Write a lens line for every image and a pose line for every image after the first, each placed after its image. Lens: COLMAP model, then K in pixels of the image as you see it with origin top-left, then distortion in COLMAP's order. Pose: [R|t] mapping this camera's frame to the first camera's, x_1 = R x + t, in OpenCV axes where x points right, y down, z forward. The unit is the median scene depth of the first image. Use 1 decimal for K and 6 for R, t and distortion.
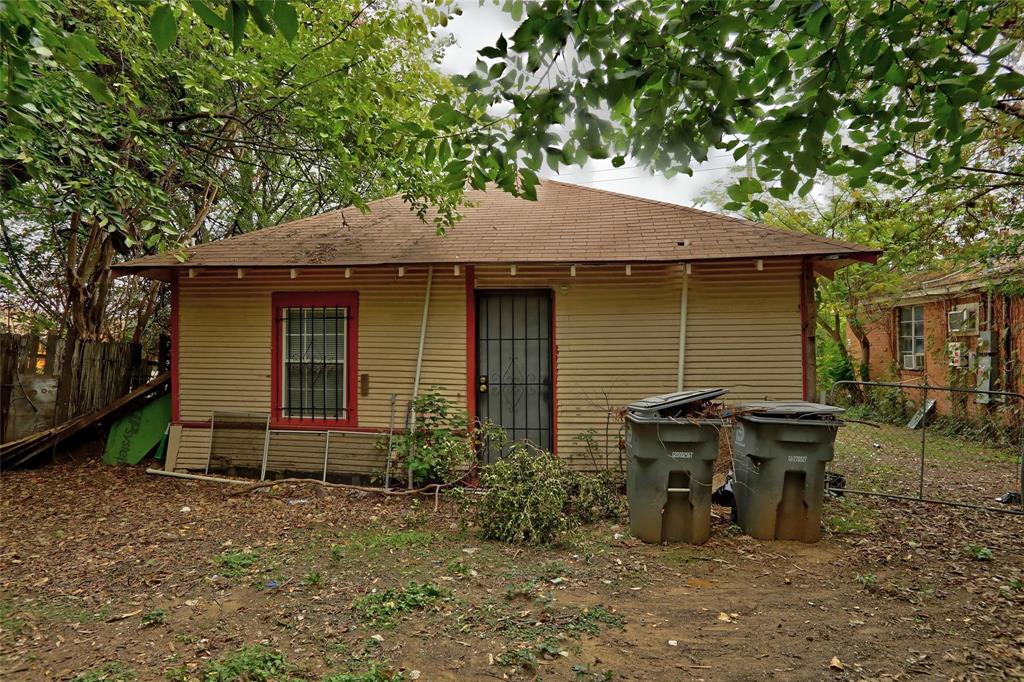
lens RADIAL K [[588.4, 0, 512.0], [0, 588.4, 356.9], [0, 0, 1]] dist [-0.021716, 0.000210]
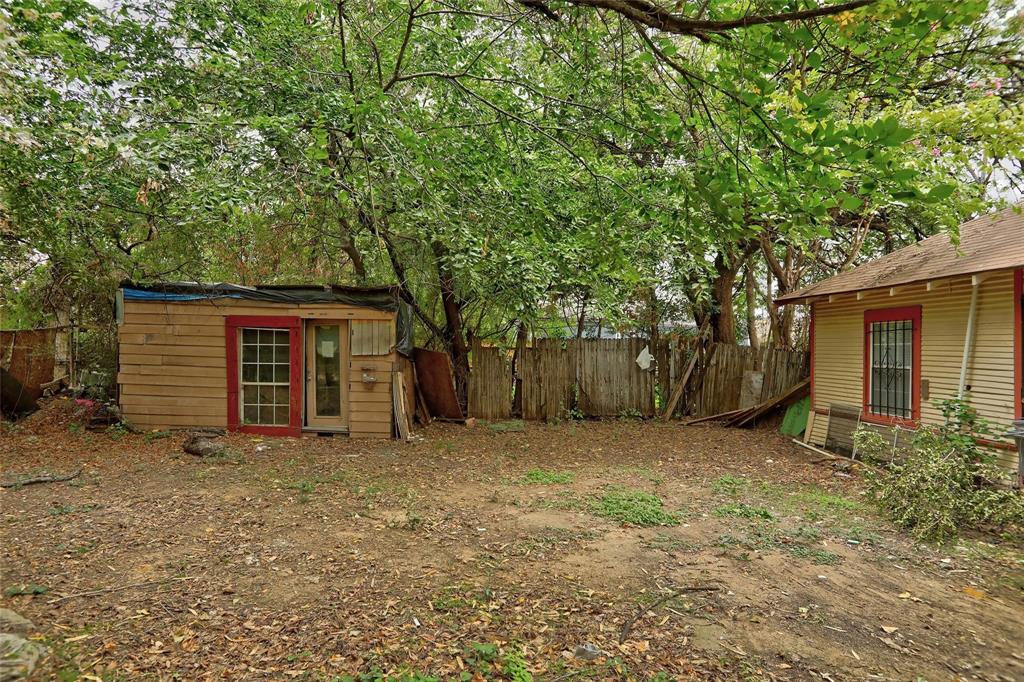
lens RADIAL K [[606.0, 0, 511.2], [0, 606.0, 354.0], [0, 0, 1]] dist [-0.001727, -0.000303]
pose [[0.219892, 0.005254, -0.975510, 0.675613], [-0.018937, 0.999820, 0.001117, -0.005223], [0.975340, 0.018228, 0.219952, -0.006089]]
